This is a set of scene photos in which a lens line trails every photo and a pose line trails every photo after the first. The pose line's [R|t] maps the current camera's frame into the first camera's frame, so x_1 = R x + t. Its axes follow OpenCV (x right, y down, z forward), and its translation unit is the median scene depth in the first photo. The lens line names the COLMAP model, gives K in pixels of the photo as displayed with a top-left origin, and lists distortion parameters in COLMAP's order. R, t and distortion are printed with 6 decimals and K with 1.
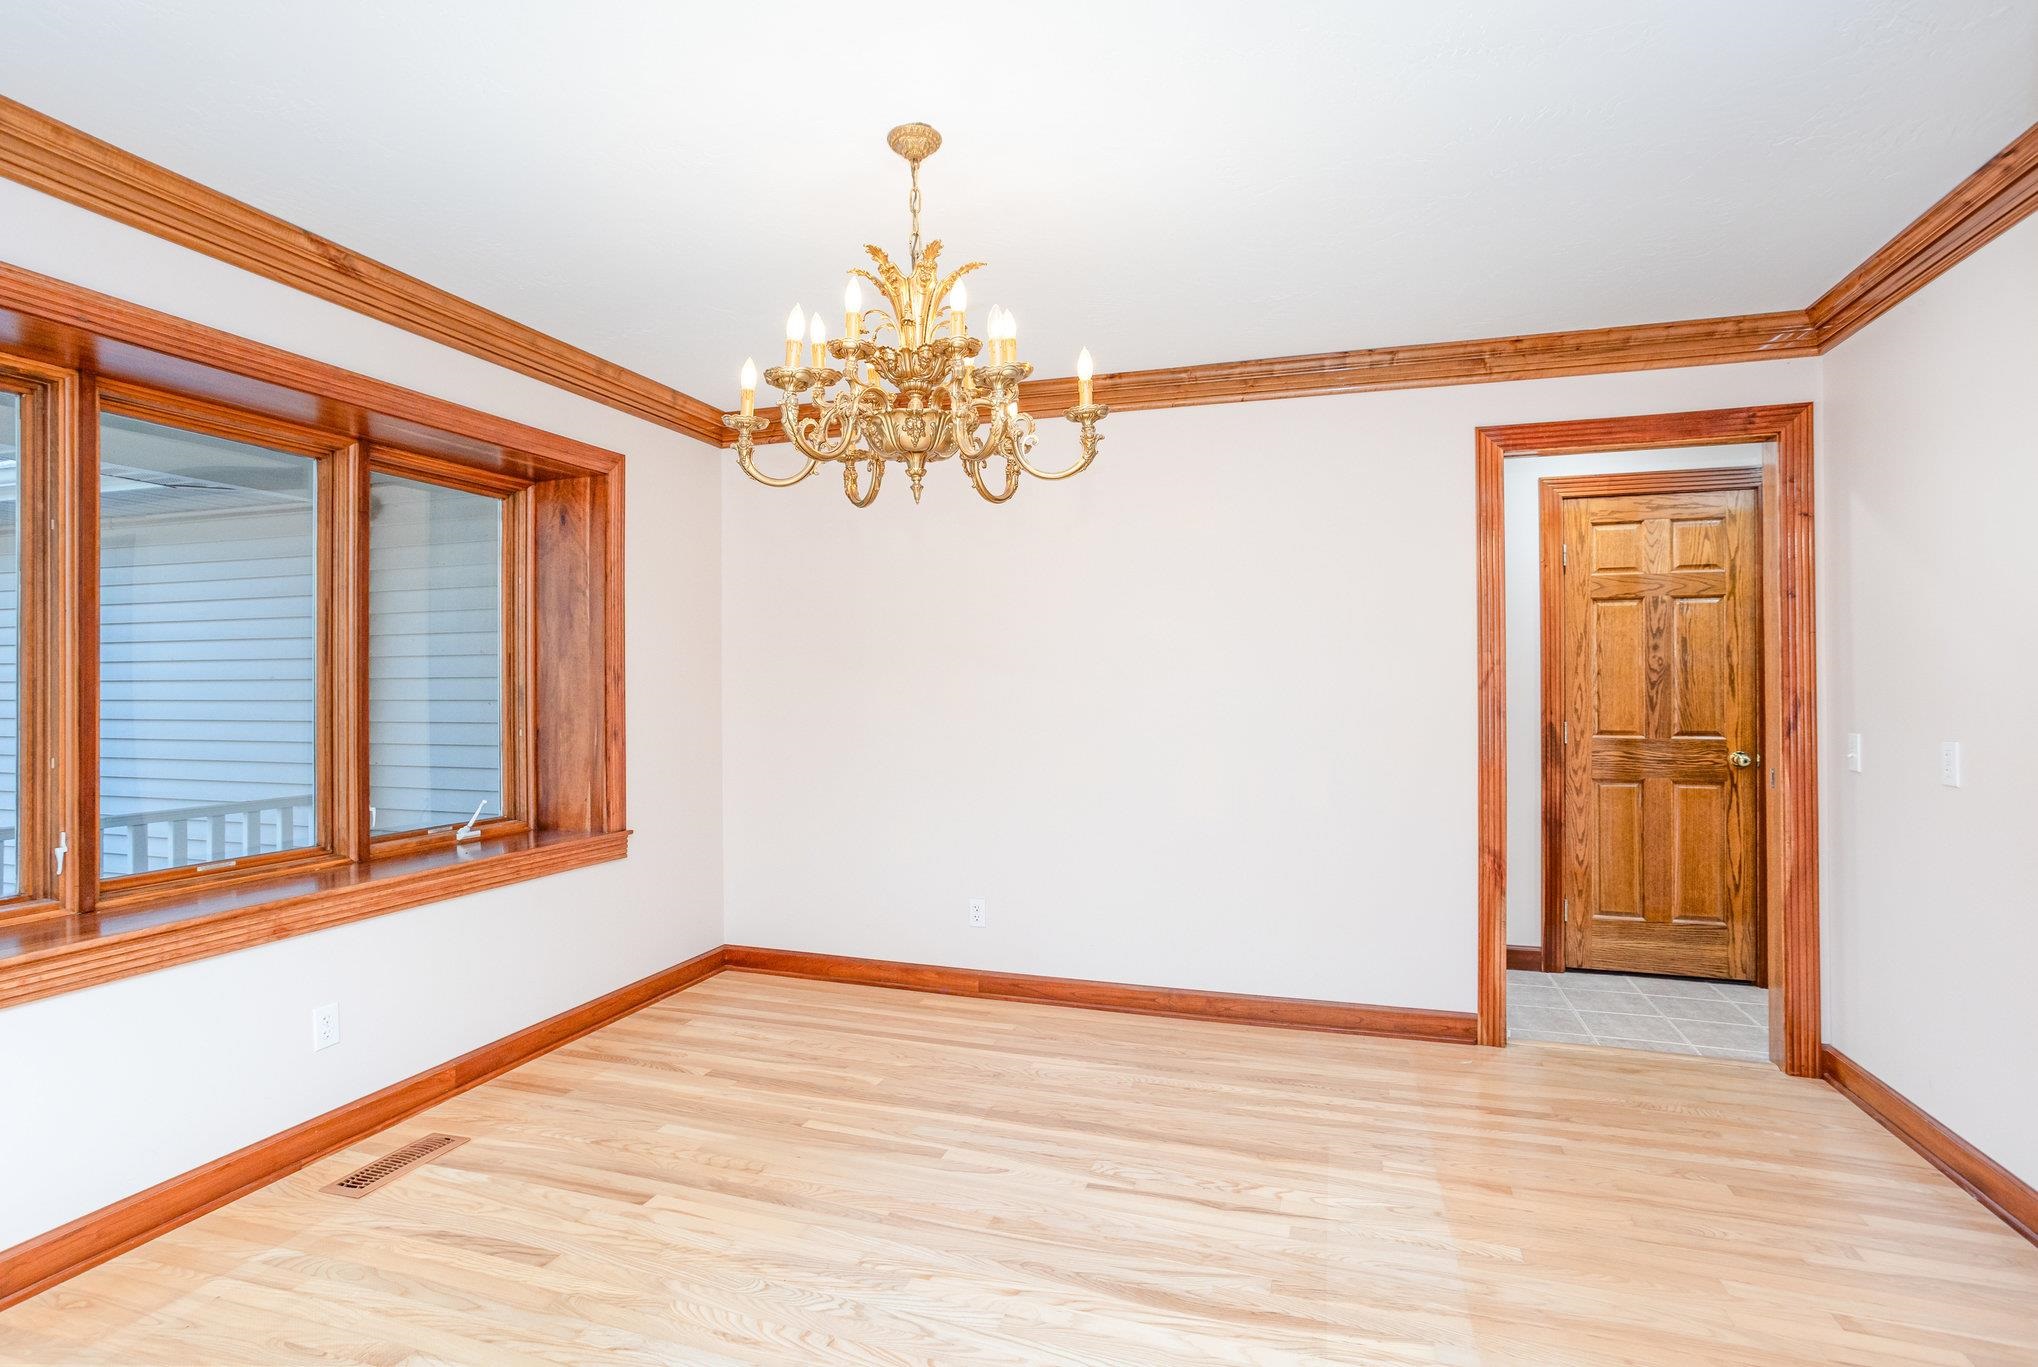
lens RADIAL K [[1015.1, 0, 1008.7], [0, 1015.1, 683.8], [0, 0, 1]] dist [-0.056233, 0.034970]
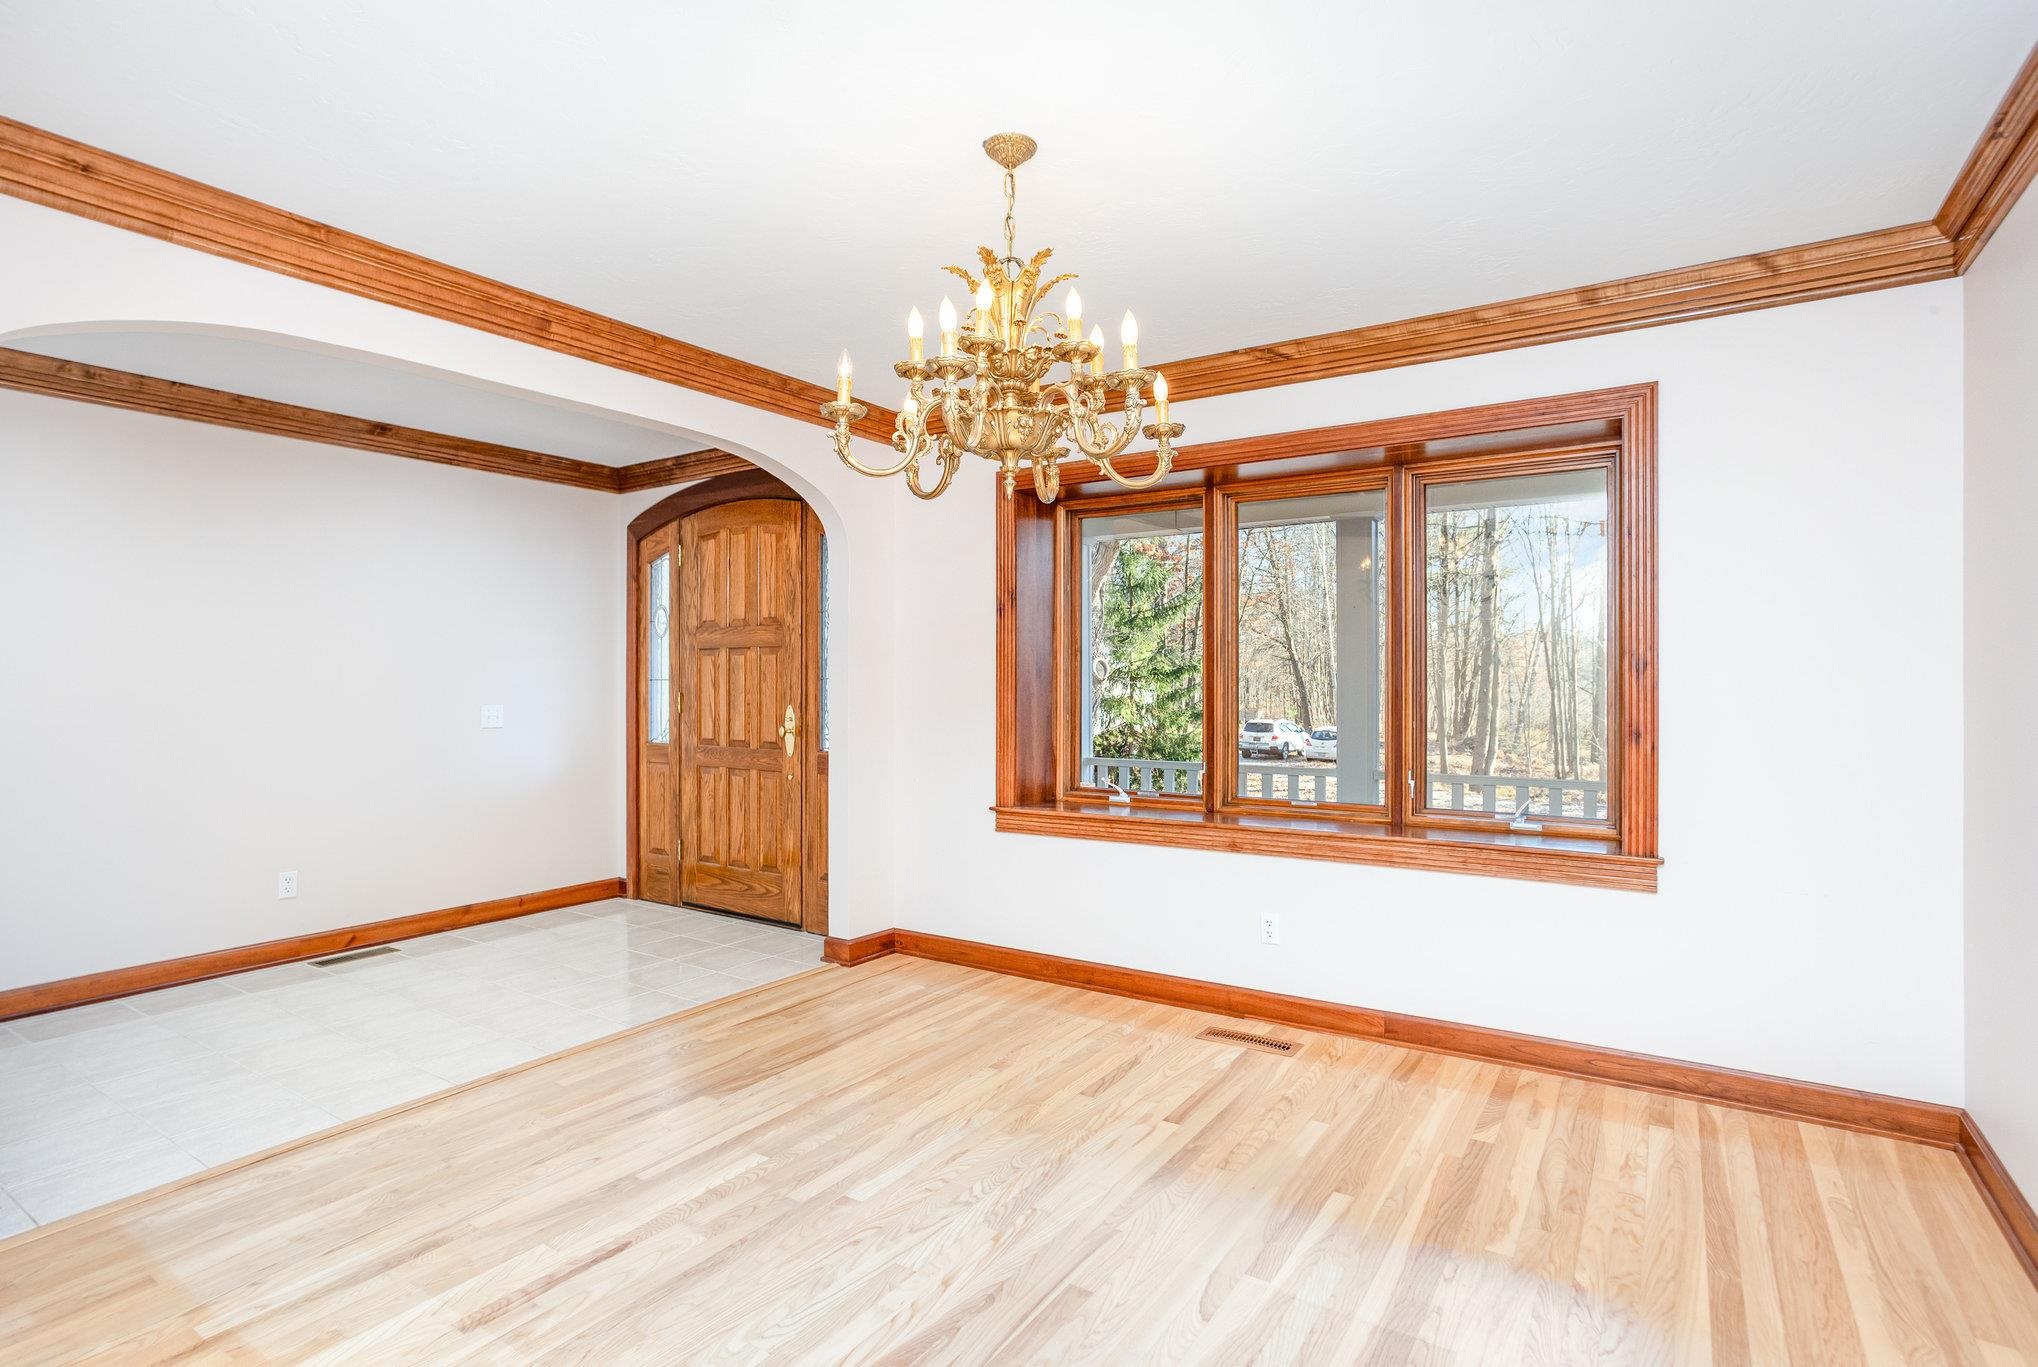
lens RADIAL K [[1011.1, 0, 978.2], [0, 1011.1, 681.9], [0, 0, 1]] dist [-0.057252, 0.031980]
pose [[-0.283391, 0.003676, -0.958998, 0.686584], [0.002375, 0.999992, 0.003132, 0.006262], [0.959002, -0.001390, -0.283397, 0.954732]]
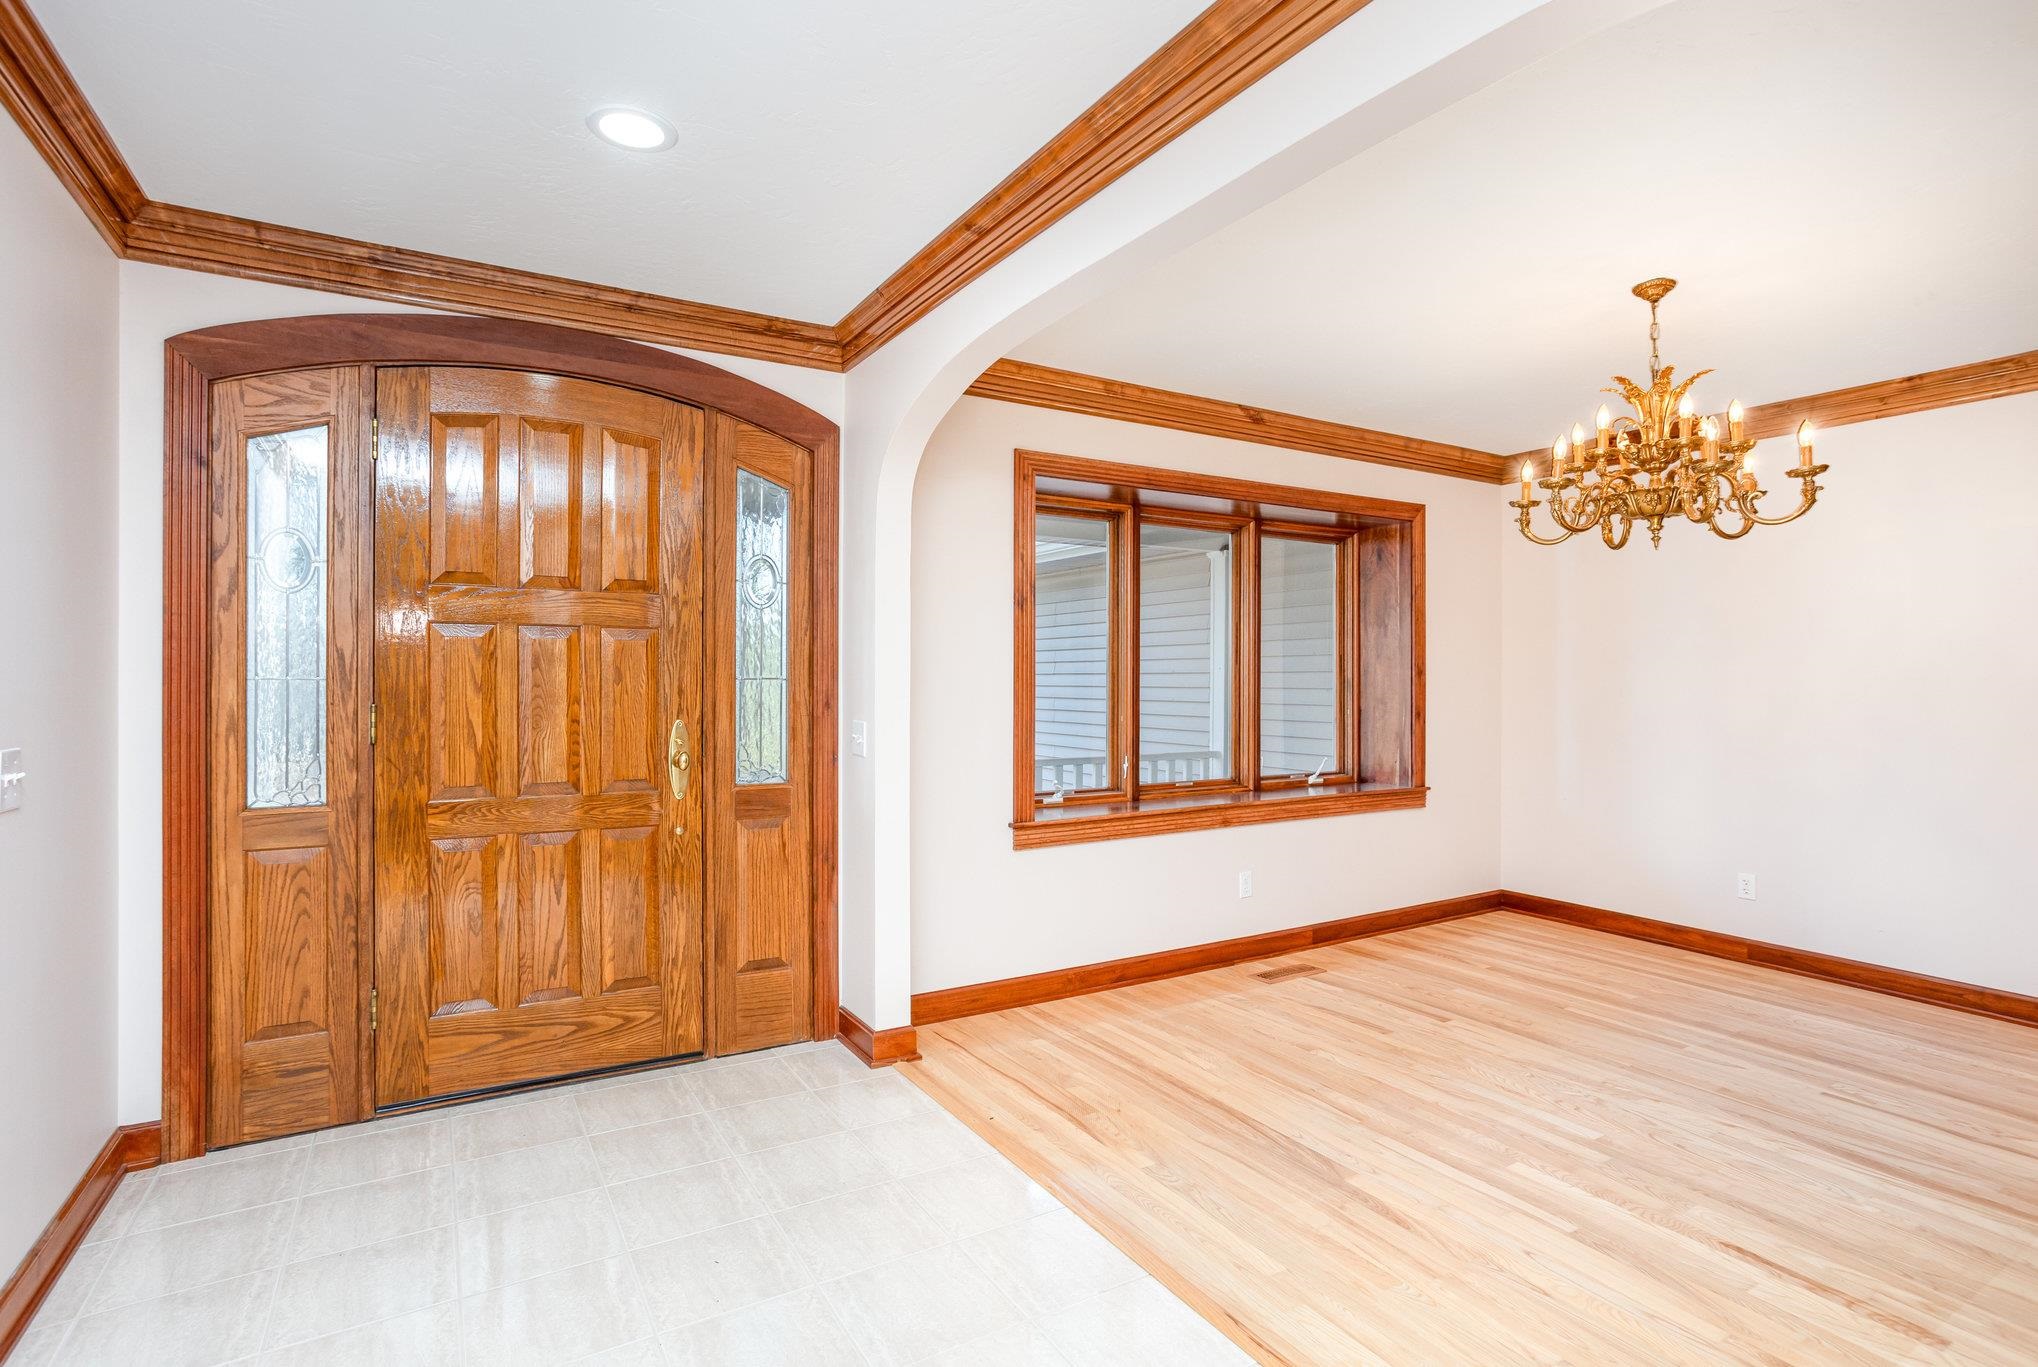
lens RADIAL K [[1015.1, 0, 1008.7], [0, 1015.1, 683.8], [0, 0, 1]] dist [-0.056233, 0.034970]
pose [[0.748907, 0.008146, -0.662624, 0.117070], [-0.003953, 0.999962, 0.007824, 0.001154], [0.662663, -0.003240, 0.748911, -0.481815]]
